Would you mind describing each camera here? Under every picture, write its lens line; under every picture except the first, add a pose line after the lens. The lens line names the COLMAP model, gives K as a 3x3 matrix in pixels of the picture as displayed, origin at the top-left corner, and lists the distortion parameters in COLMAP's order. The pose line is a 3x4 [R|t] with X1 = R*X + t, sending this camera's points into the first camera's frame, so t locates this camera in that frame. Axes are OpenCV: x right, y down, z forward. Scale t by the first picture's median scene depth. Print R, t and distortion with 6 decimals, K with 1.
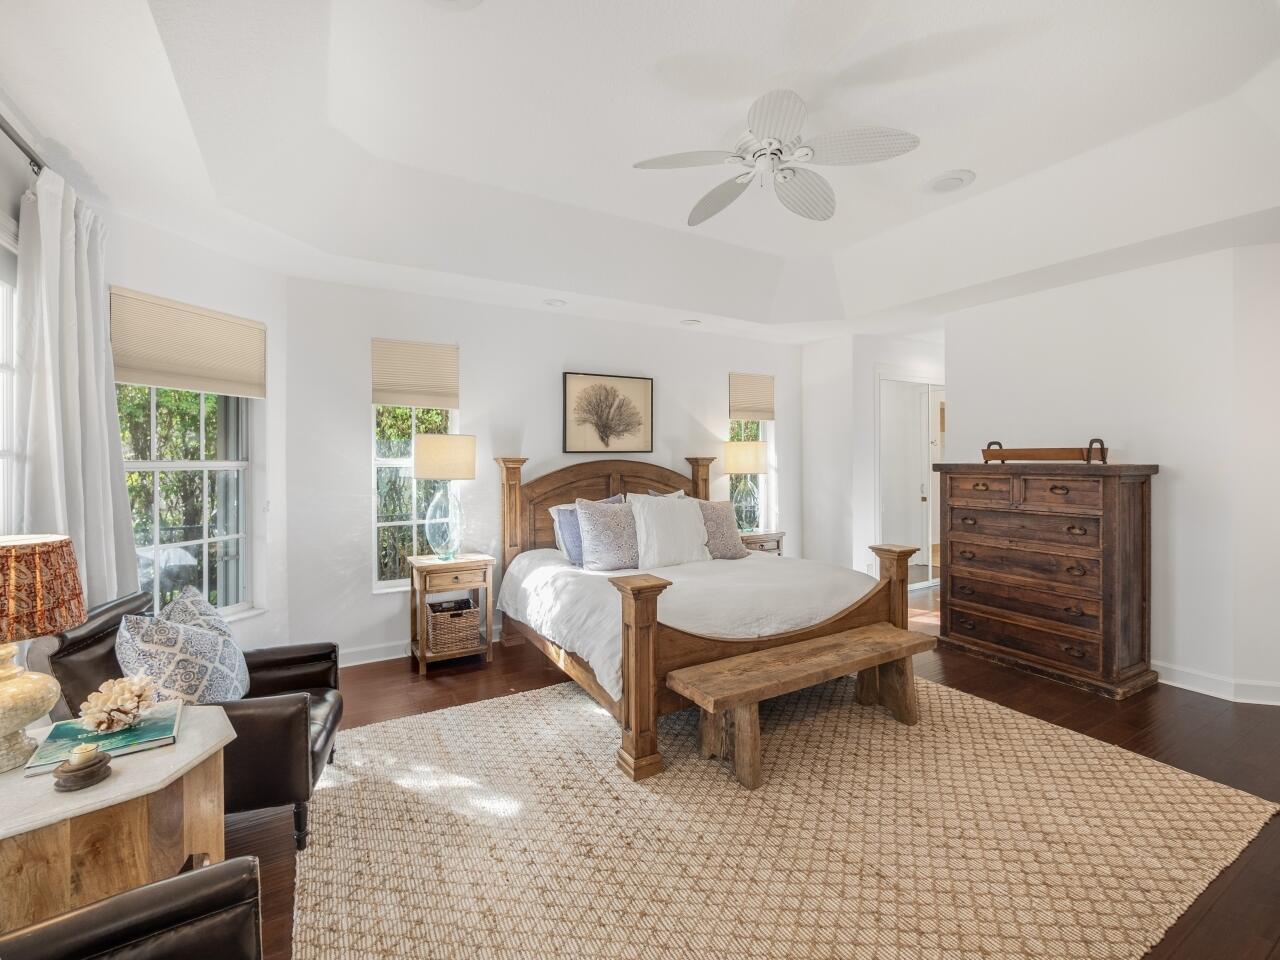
lens RADIAL K [[557.9, 0, 628.8], [0, 557.9, 468.2], [0, 0, 1]] dist [-0.003032, 0.000080]
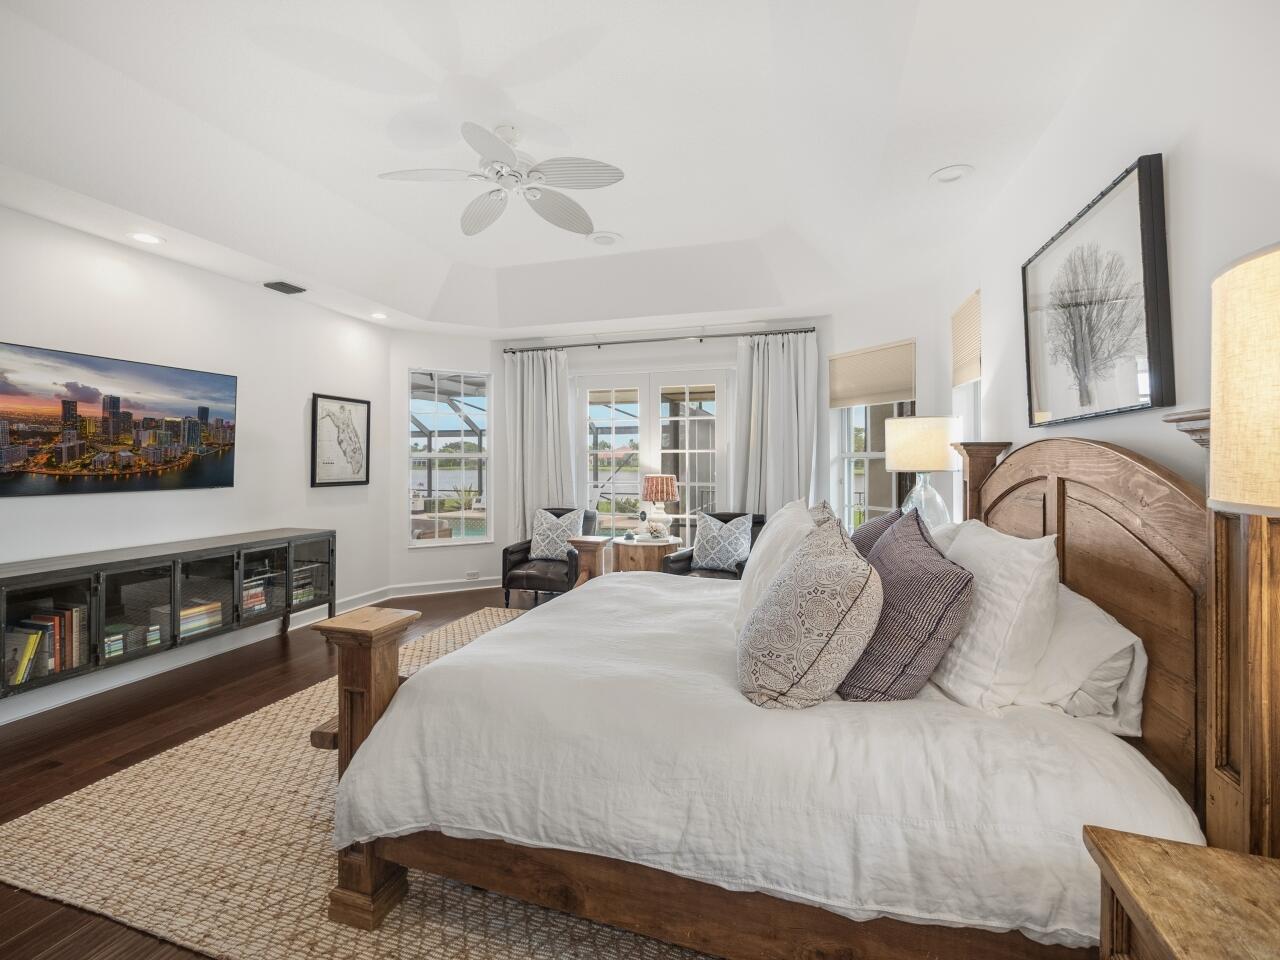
lens RADIAL K [[572.5, 0, 635.4], [0, 572.5, 454.2], [0, 0, 1]] dist [-0.002346, 0.000020]
pose [[-0.723301, -0.007170, -0.690495, 0.660253], [-0.008226, 0.999965, -0.001767, 0.001049], [0.690484, 0.004402, -0.723335, 1.531639]]
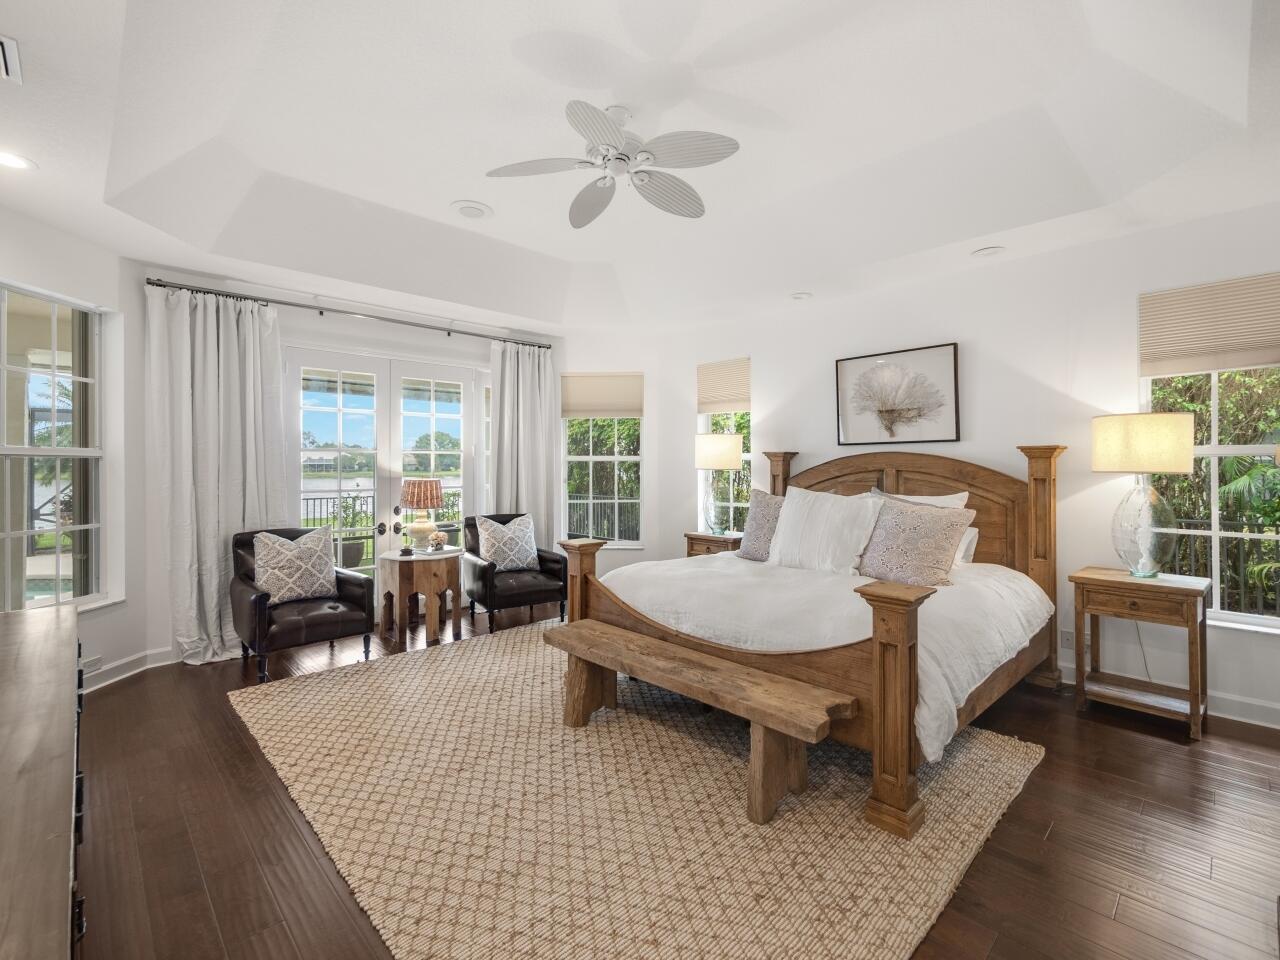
lens RADIAL K [[571.1, 0, 638.3], [0, 571.1, 468.9], [0, 0, 1]] dist [-0.001230, -0.000145]
pose [[0.252928, 0.011399, -0.967418, 1.003818], [-0.013050, 0.999880, 0.008370, 0.012090], [0.967397, 0.010508, 0.253046, 0.582925]]
